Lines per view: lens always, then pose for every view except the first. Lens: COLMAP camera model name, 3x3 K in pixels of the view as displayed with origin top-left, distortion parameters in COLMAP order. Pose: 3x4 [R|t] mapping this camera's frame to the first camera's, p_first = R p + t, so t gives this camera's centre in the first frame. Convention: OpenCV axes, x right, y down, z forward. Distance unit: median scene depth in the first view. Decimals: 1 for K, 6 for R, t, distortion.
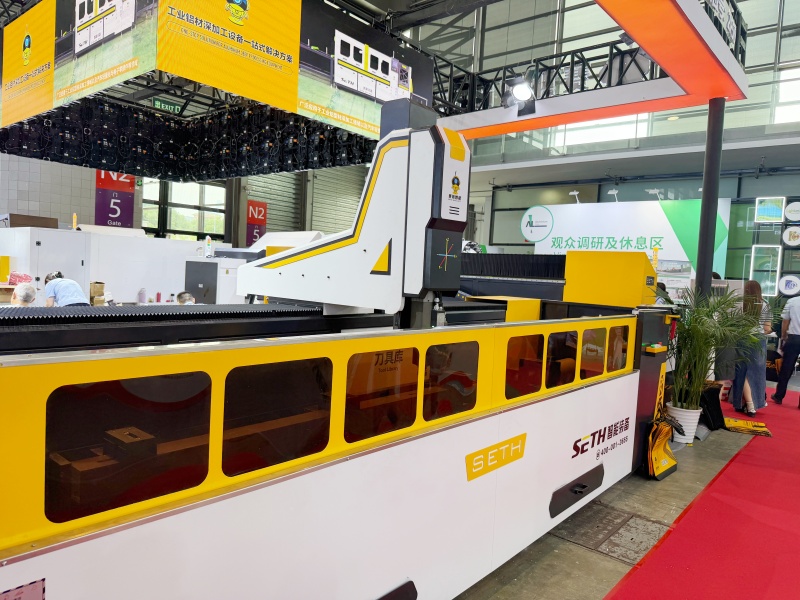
lens RADIAL K [[565.3, 0, 405.1], [0, 565.3, 301.8], [0, 0, 1]] dist [0.020325, -0.017995]
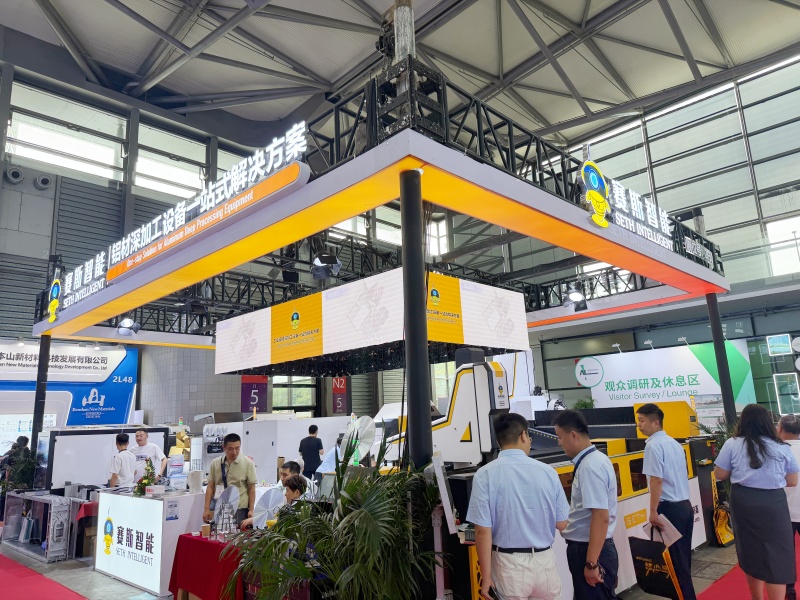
lens RADIAL K [[565.3, 0, 393.0], [0, 565.3, 307.5], [0, 0, 1]] dist [0.020325, -0.017995]
pose [[0.991468, -0.115862, -0.059728, -0.111732], [0.097508, 0.963312, -0.250044, -0.009921], [0.086507, 0.242087, 0.966391, -0.285763]]
